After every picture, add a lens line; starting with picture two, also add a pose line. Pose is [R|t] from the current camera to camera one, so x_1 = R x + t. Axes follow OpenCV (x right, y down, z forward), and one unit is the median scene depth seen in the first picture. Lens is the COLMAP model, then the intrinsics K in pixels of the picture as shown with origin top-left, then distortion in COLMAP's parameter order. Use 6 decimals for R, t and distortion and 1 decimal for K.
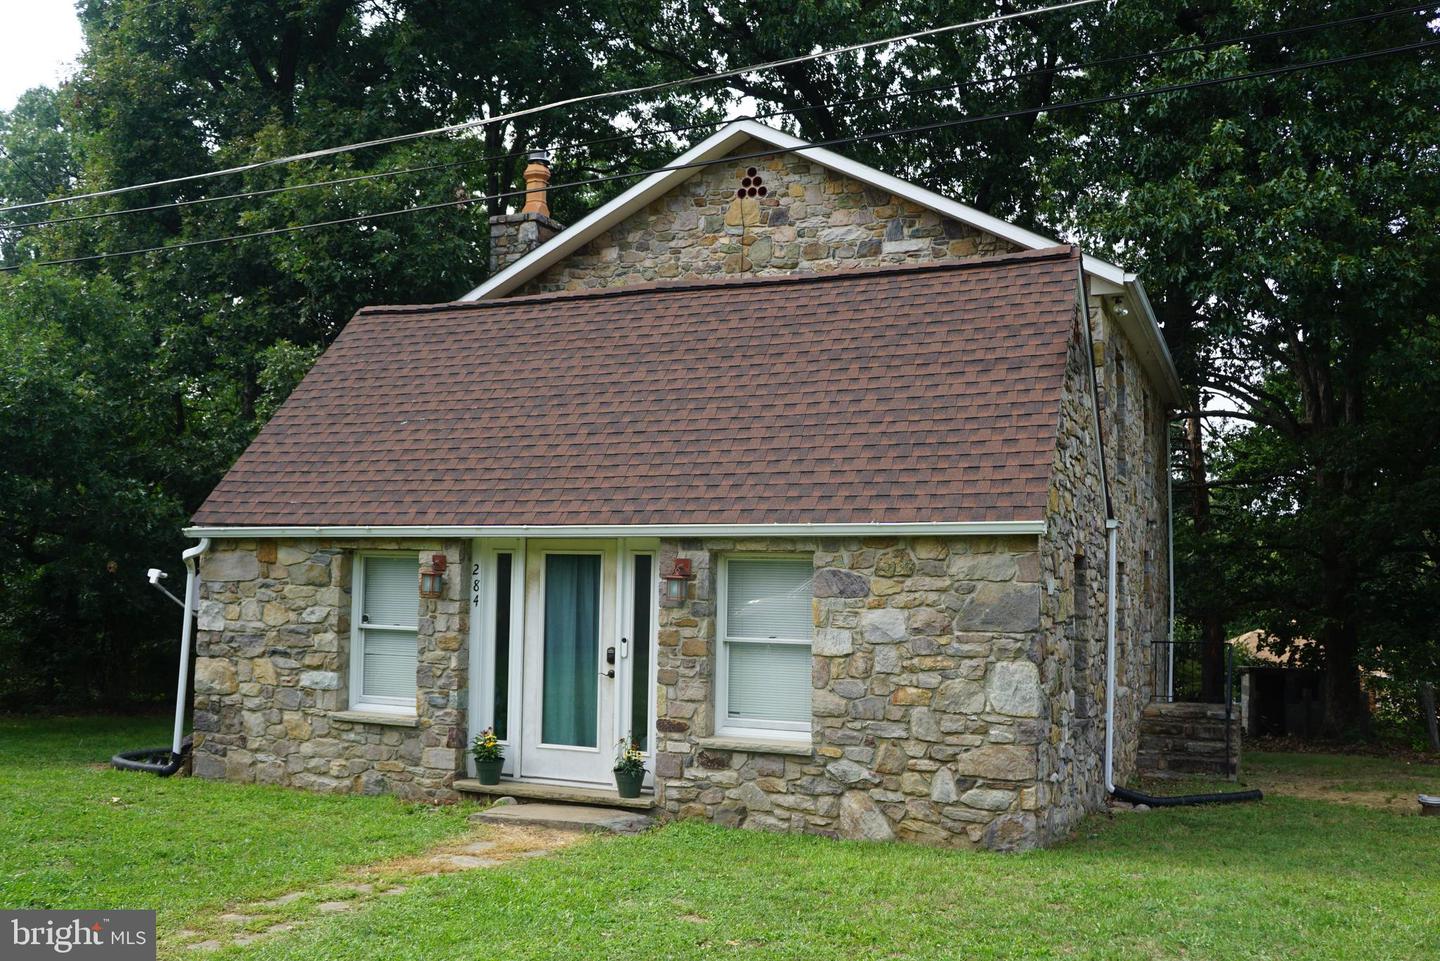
lens RADIAL K [[1313.3, 0, 720.0], [0, 1313.3, 480.5], [0, 0, 1]] dist [-0.139937, 0.199088]
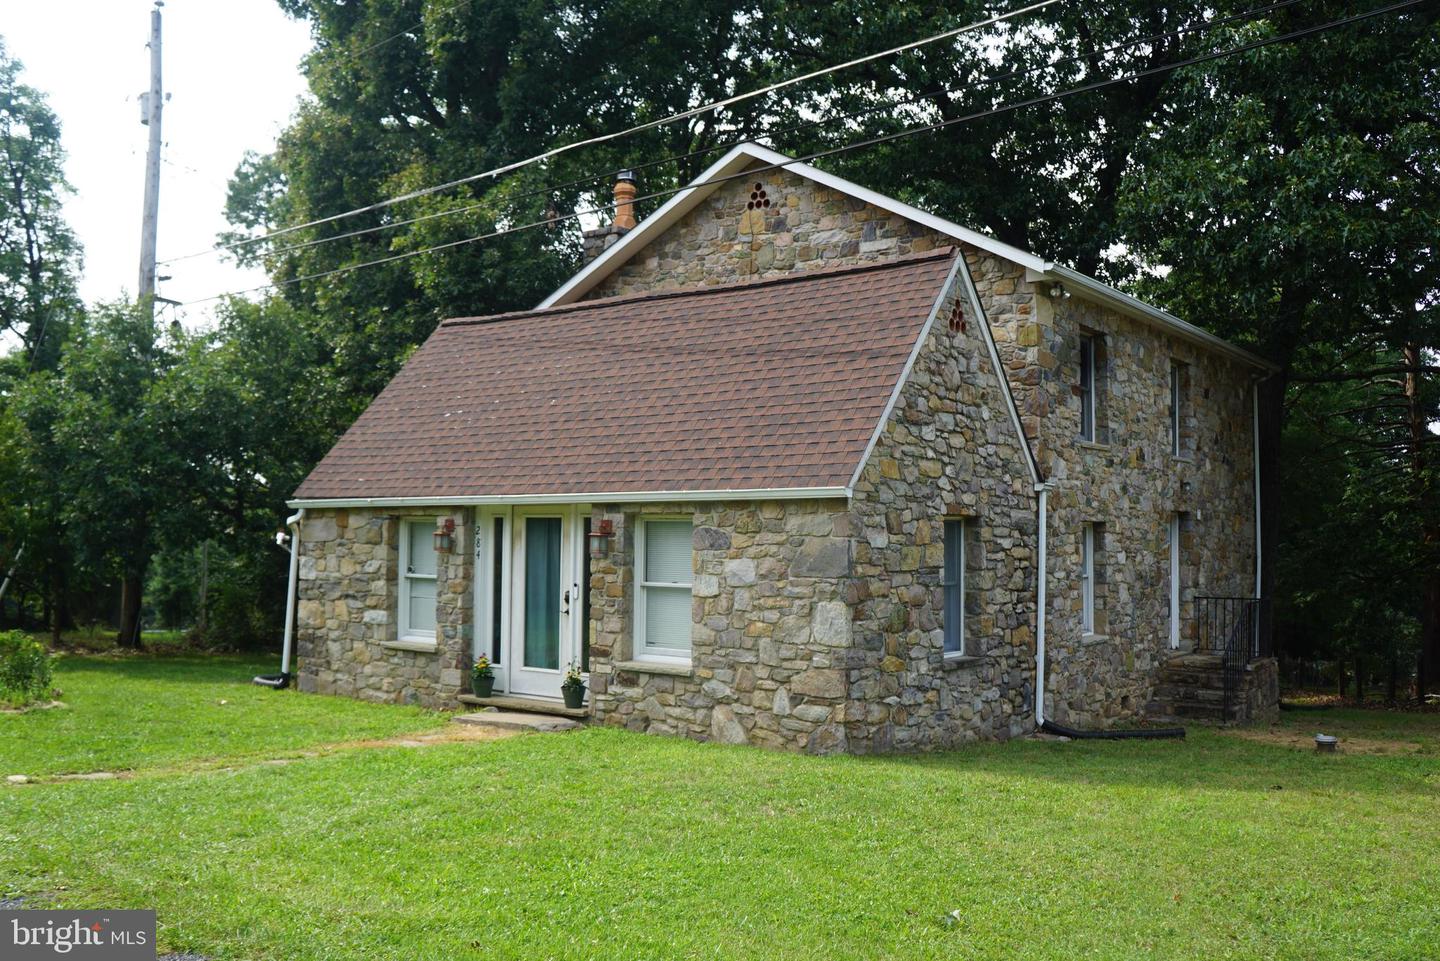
lens RADIAL K [[1313.3, 0, 720.0], [0, 1313.3, 480.5], [0, 0, 1]] dist [-0.139937, 0.199088]
pose [[0.970713, -0.016029, -0.239708, 0.348710], [0.021966, 0.999514, 0.022116, -0.003575], [0.239237, -0.026734, 0.970593, -0.180698]]
